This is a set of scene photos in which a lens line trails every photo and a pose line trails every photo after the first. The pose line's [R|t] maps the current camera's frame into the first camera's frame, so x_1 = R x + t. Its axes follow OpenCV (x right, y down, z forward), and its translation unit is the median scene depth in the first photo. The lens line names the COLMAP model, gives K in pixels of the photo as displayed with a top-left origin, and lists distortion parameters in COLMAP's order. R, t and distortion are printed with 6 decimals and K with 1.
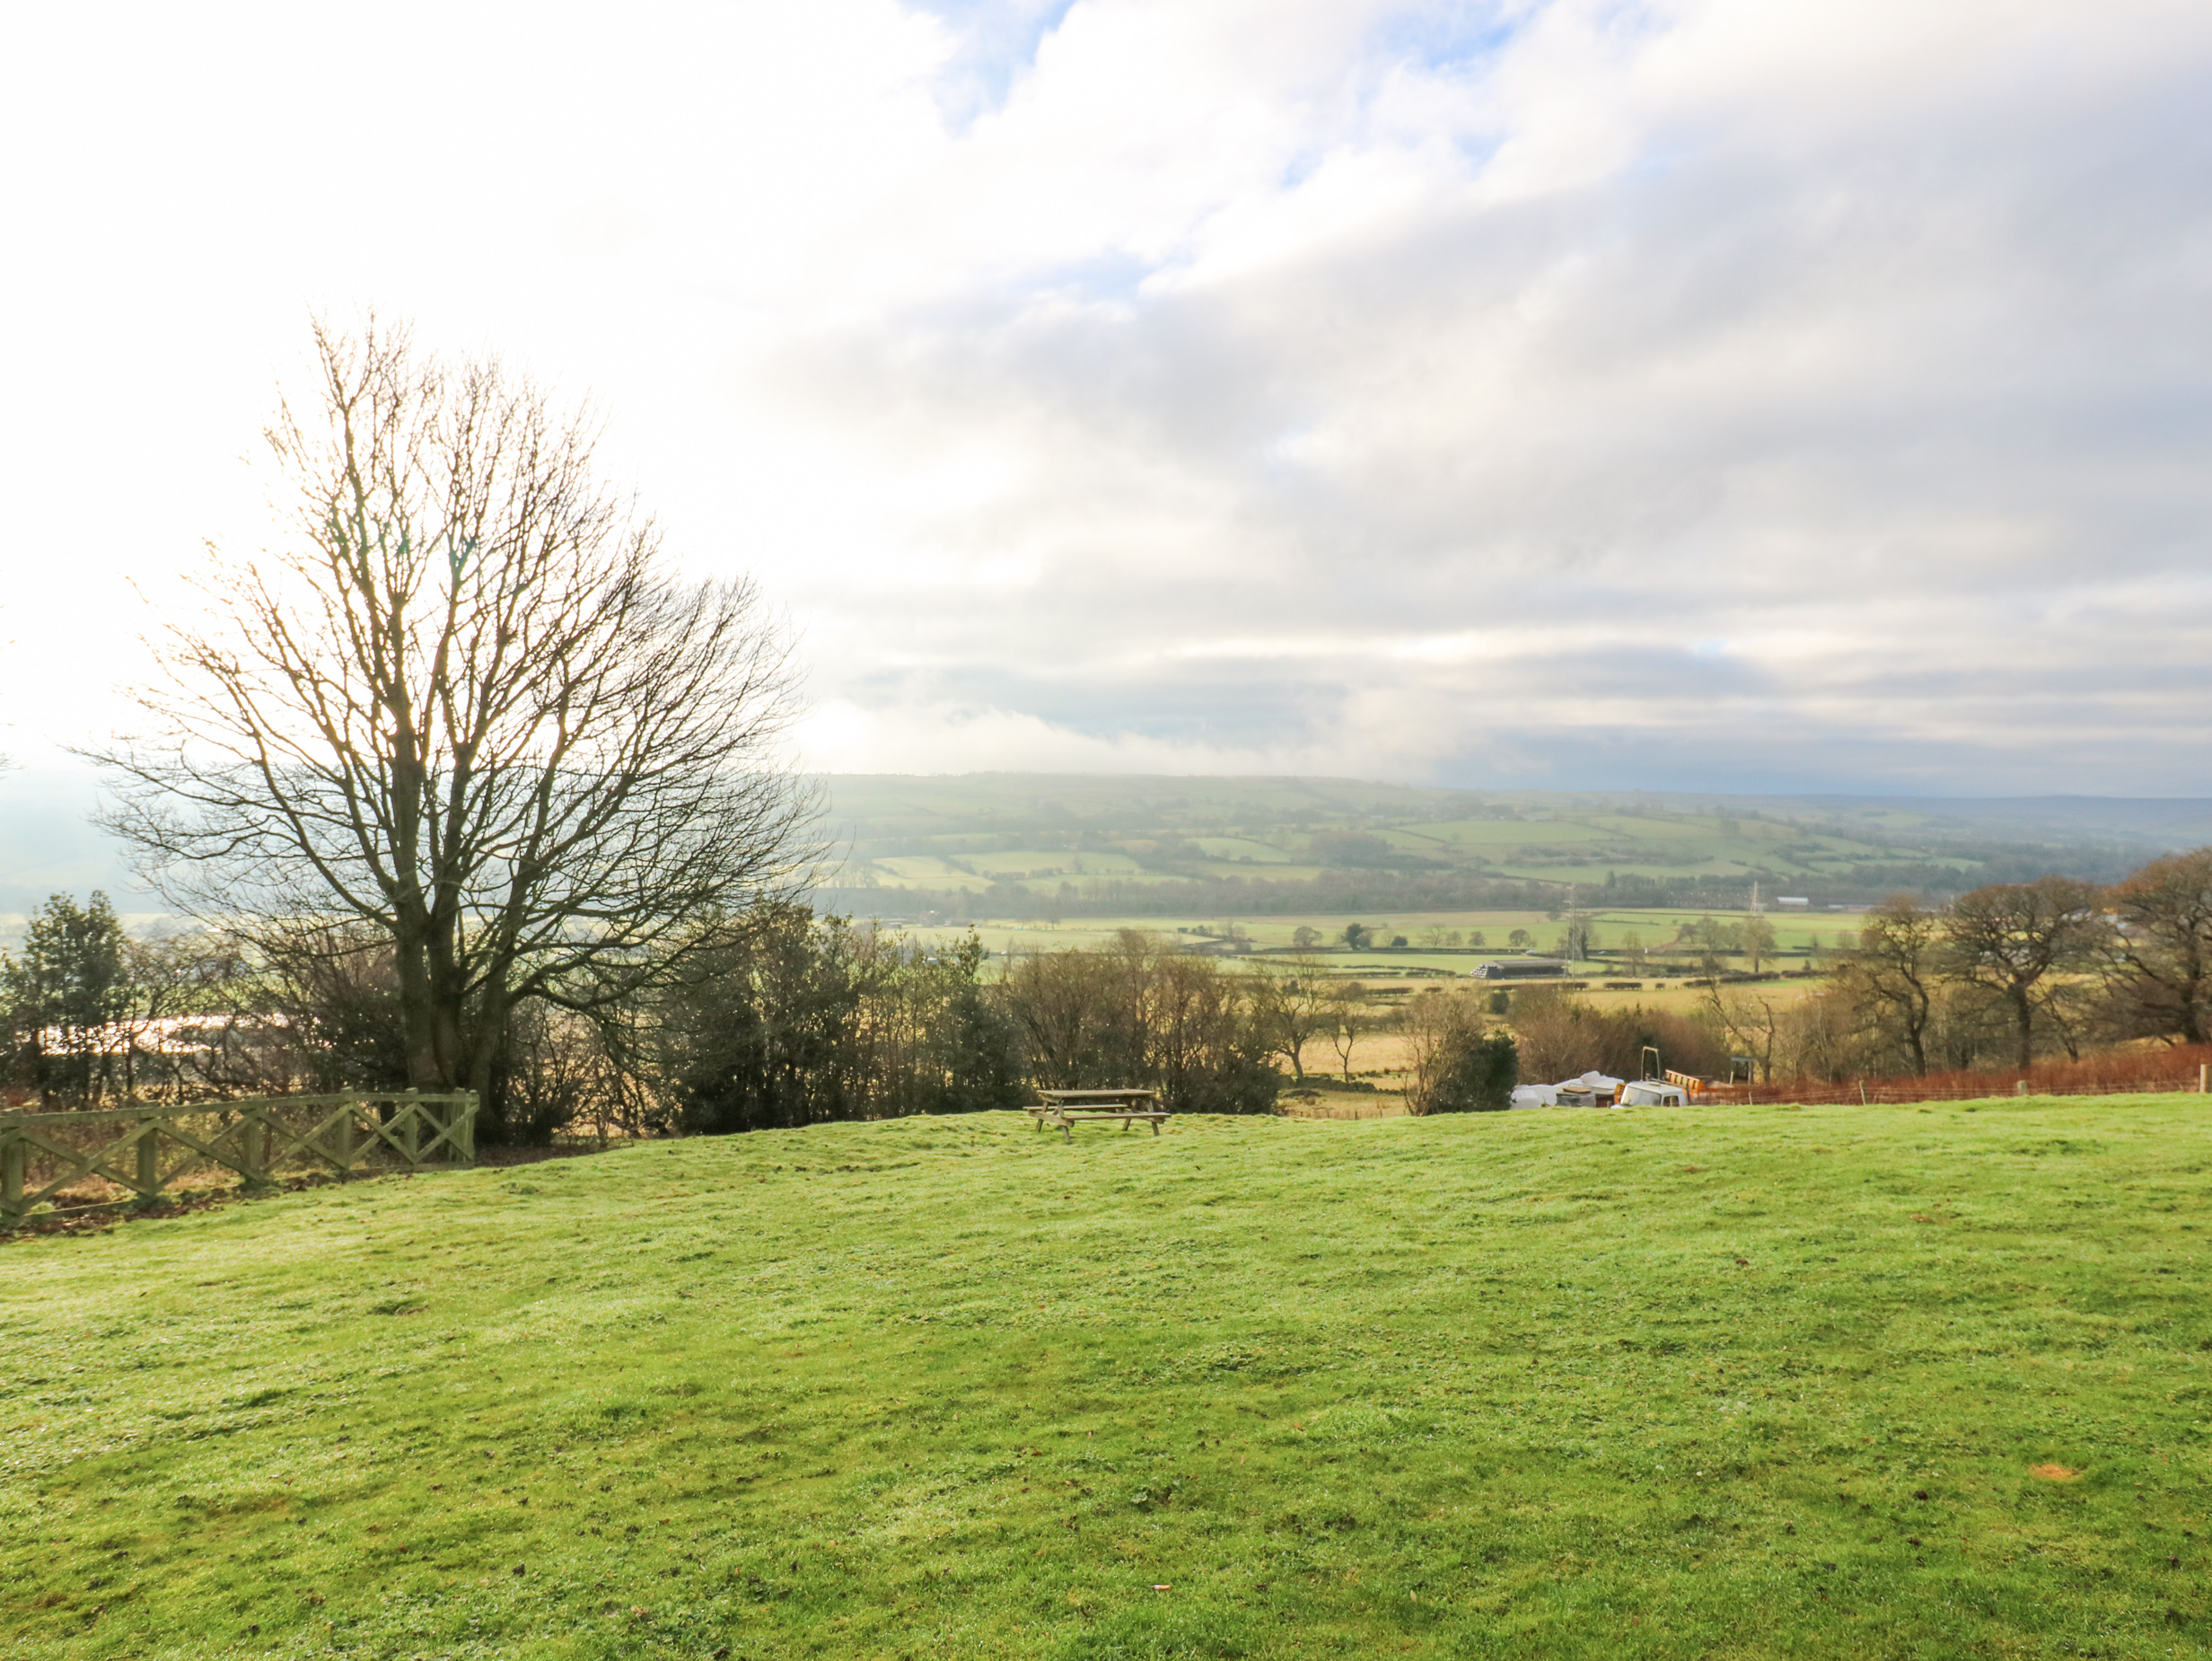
lens RADIAL K [[1442.1, 0, 1103.9], [0, 1442.1, 827.3], [0, 0, 1]] dist [0.005115, -0.009086]
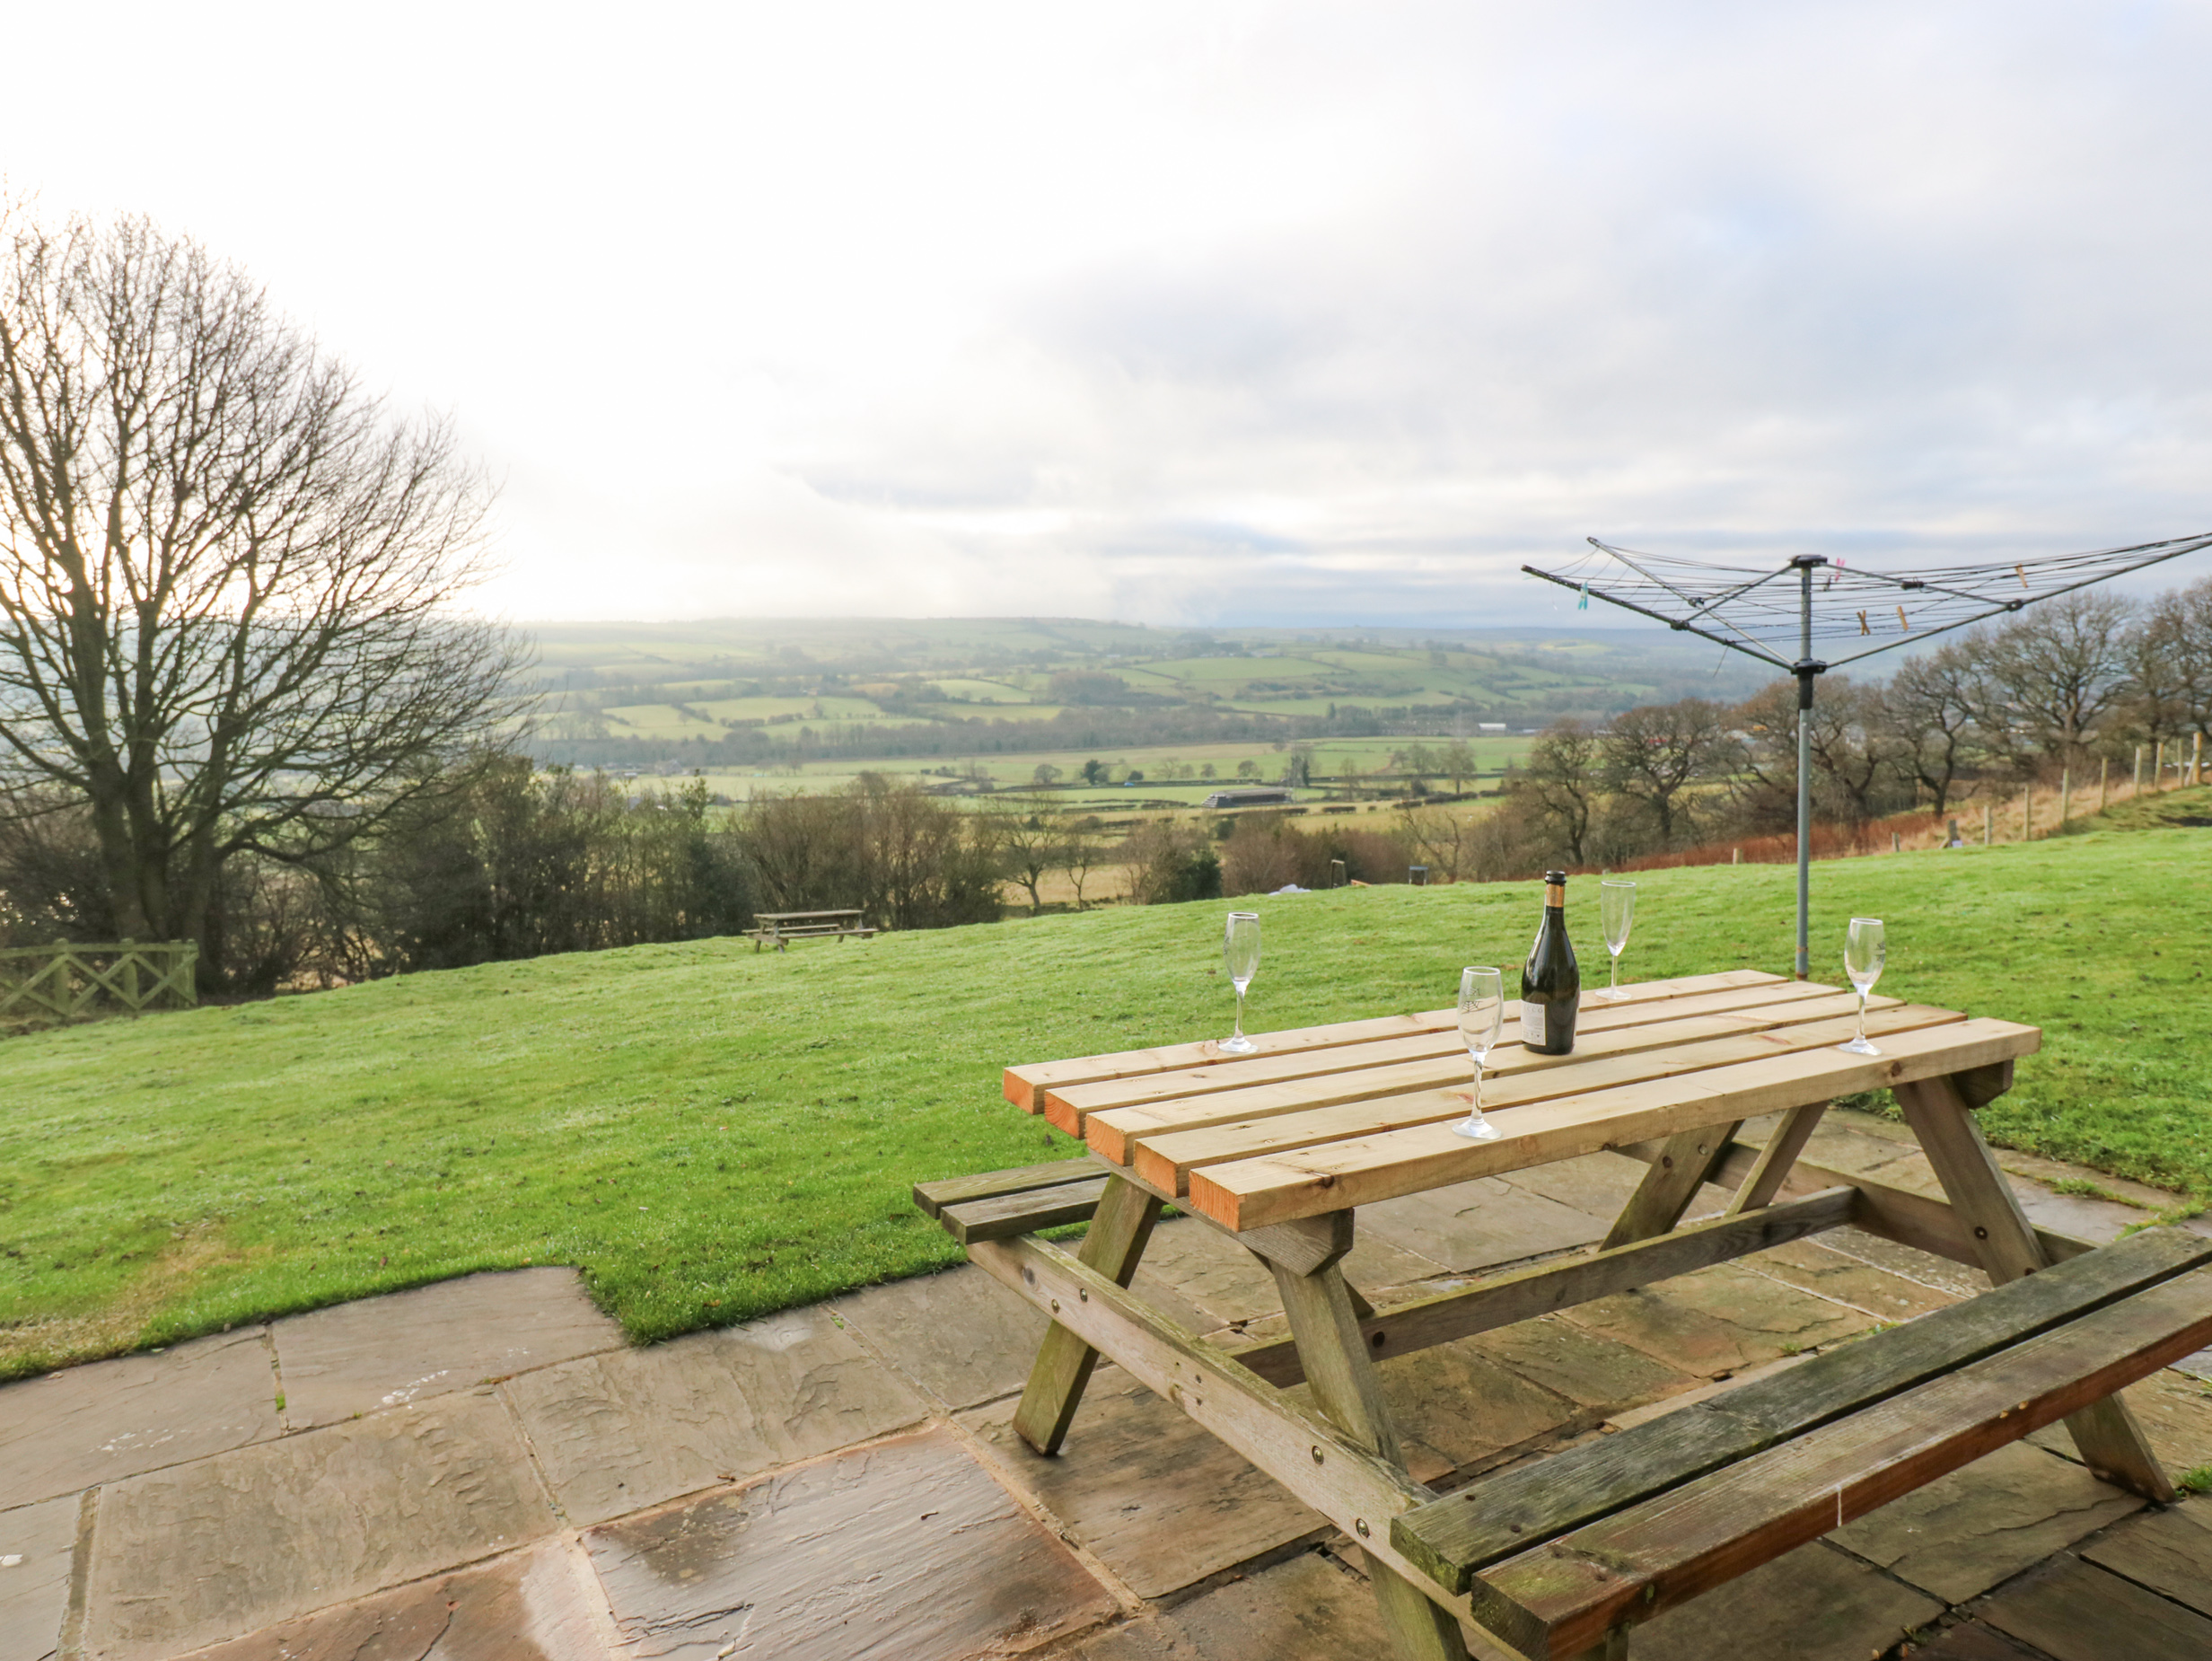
lens RADIAL K [[1442.1, 0, 1115.9], [0, 1442.1, 817.9], [0, 0, 1]] dist [0.005115, -0.009086]
pose [[0.983679, -0.038134, 0.175844, 0.029299], [0.019857, 0.994321, 0.104553, 0.000237], [-0.178832, -0.099355, 0.978850, -0.097058]]
